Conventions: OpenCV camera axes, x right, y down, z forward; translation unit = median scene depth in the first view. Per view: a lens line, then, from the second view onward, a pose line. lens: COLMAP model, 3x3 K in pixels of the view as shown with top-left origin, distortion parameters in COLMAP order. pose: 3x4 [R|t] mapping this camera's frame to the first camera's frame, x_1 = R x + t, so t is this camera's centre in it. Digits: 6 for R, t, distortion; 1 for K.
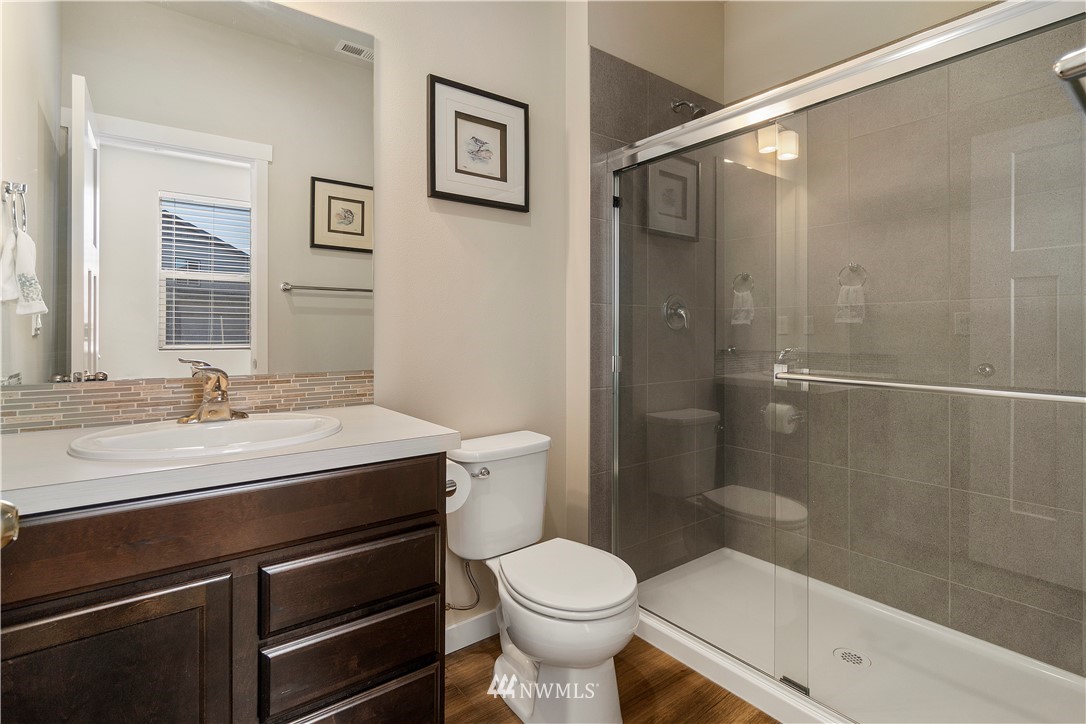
lens RADIAL K [[504.5, 0, 540.6], [0, 504.5, 338.9], [0, 0, 1]] dist [-0.000298, -0.000207]
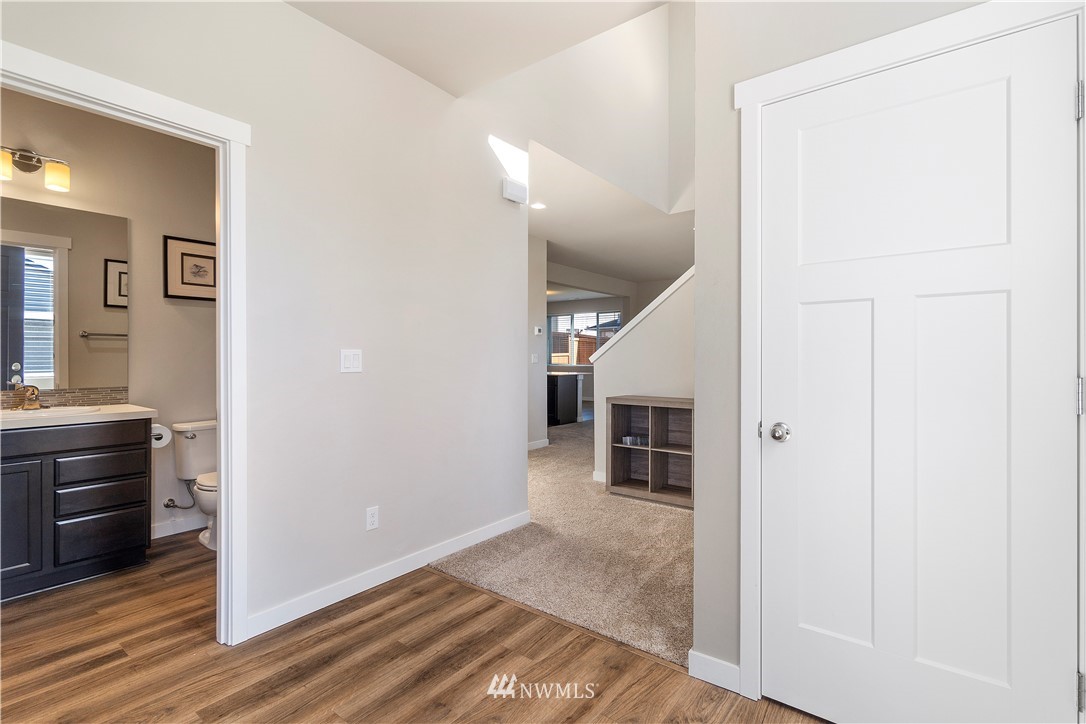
lens RADIAL K [[491.7, 0, 542.7], [0, 491.7, 361.5], [0, 0, 1]] dist [0.001768, 0.000533]
pose [[0.967510, -0.003910, 0.252802, 0.839113], [0.005538, 0.999968, -0.005728, -0.018466], [-0.252772, 0.006942, 0.967501, -1.425145]]
